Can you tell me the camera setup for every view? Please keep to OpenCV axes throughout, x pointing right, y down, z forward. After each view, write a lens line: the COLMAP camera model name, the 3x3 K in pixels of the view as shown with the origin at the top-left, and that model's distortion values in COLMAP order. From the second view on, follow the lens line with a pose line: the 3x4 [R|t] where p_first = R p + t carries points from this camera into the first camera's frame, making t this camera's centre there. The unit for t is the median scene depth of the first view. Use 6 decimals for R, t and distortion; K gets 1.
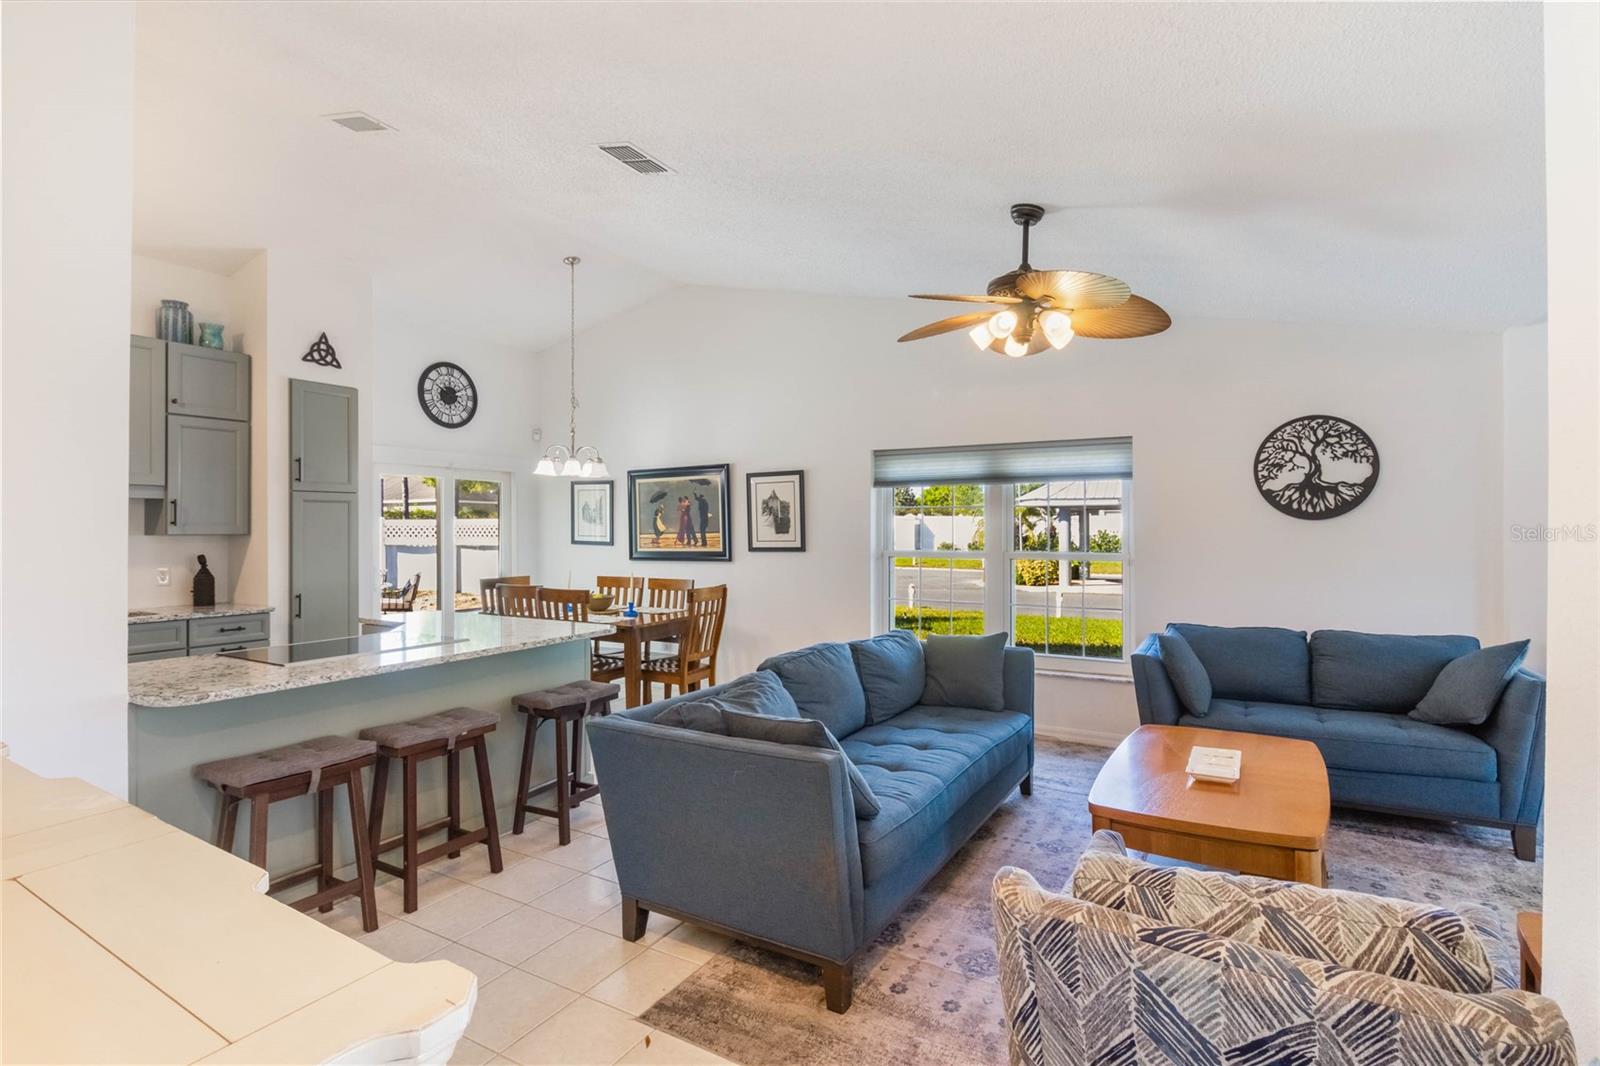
lens RADIAL K [[774.4, 0, 810.0], [0, 774.4, 526.8], [0, 0, 1]] dist [0.001964, -0.001126]
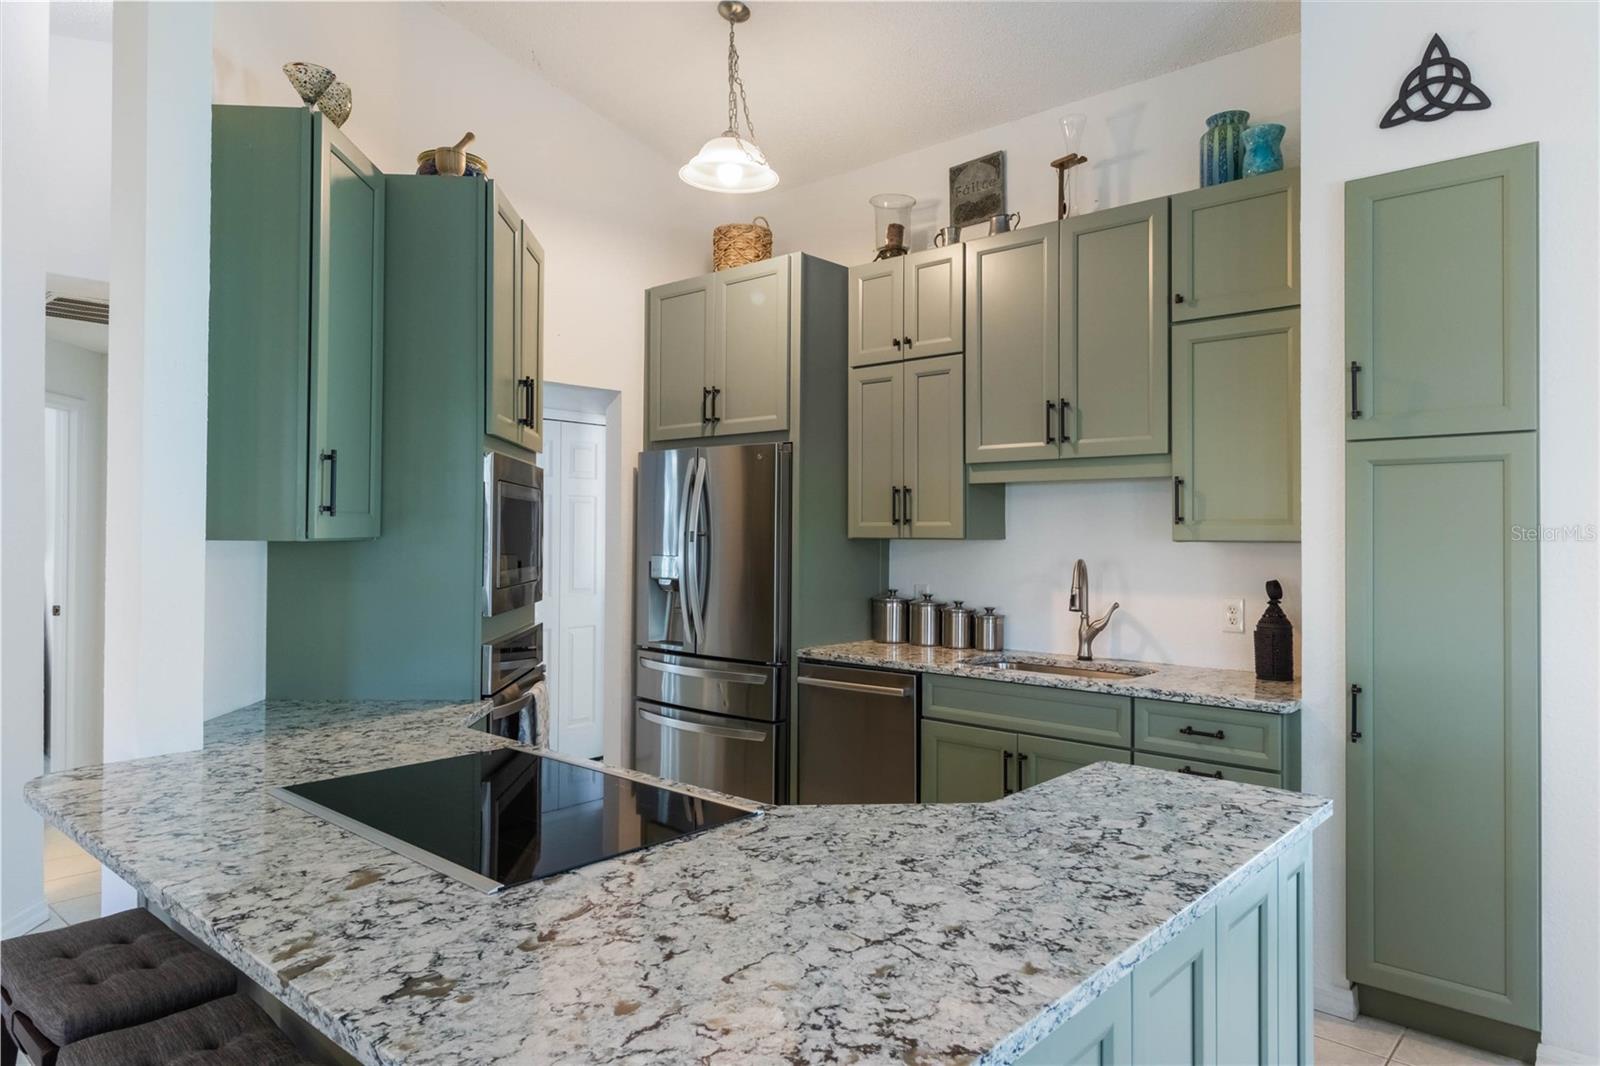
lens RADIAL K [[992.5, 0, 803.3], [0, 992.5, 528.5], [0, 0, 1]] dist [0.007809, 0.001295]
pose [[-0.203516, -0.006769, -0.979048, -0.062957], [-0.002546, 0.999976, -0.006384, 0.006093], [0.979068, 0.001193, -0.203528, 0.785745]]
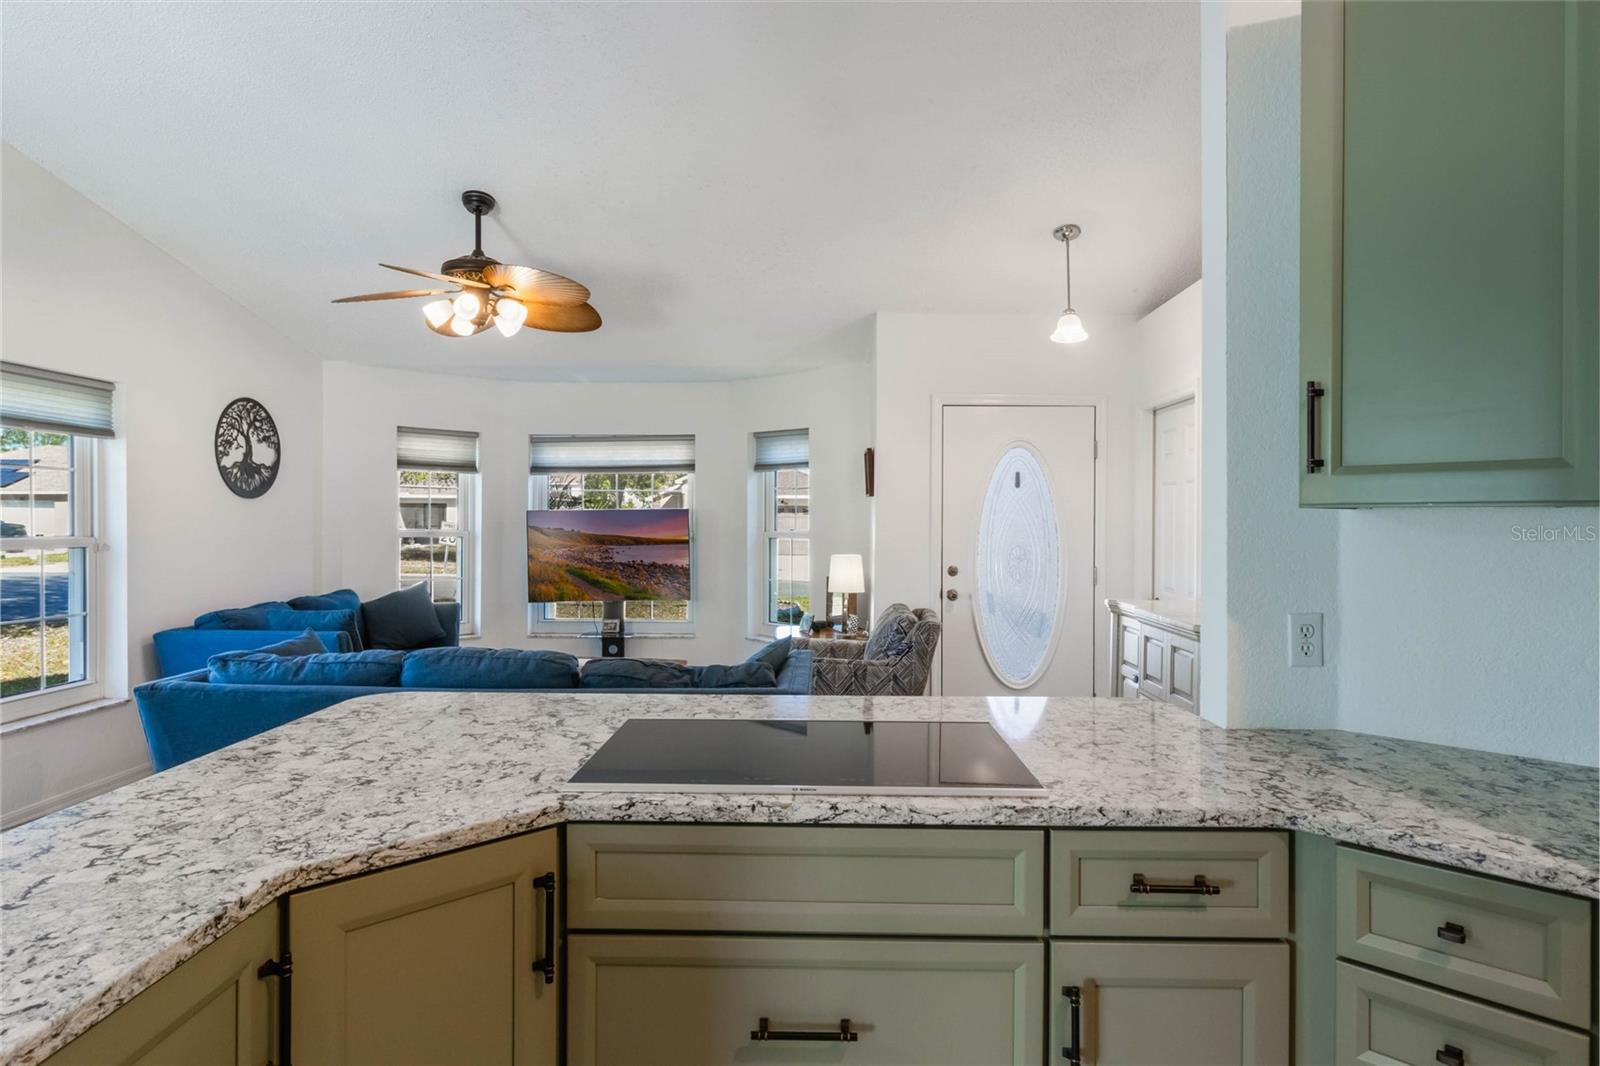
lens RADIAL K [[910.0, 0, 794.0], [0, 910.0, 525.0], [0, 0, 1]] dist [-0.001737, 0.000627]
pose [[-0.479498, -0.005681, 0.877524, -0.647567], [-0.005787, 0.999978, 0.003311, 0.016002], [-0.877524, -0.003491, -0.479521, 0.776936]]
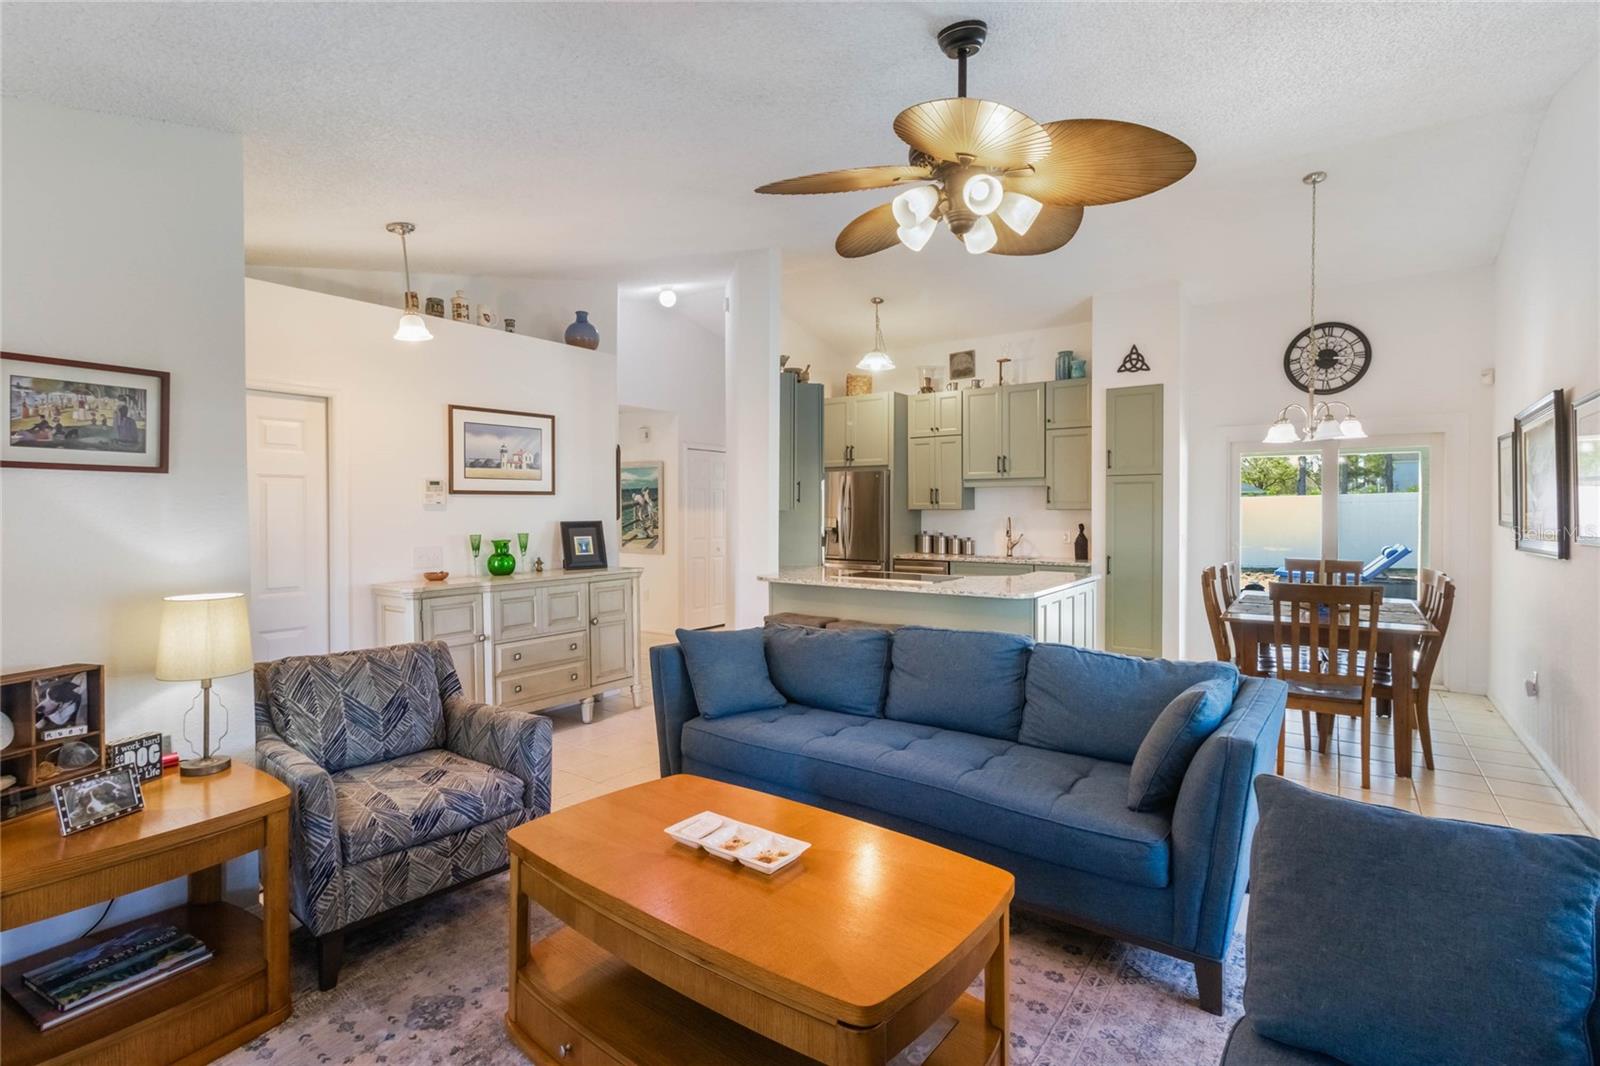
lens RADIAL K [[735.1, 0, 803.2], [0, 735.1, 526.7], [0, 0, 1]] dist [0.000713, 0.003362]
pose [[-0.102395, 0.022806, -0.994482, 0.587195], [0.003158, 0.999740, 0.022601, 0.008854], [0.994739, -0.000827, -0.102441, 0.597288]]
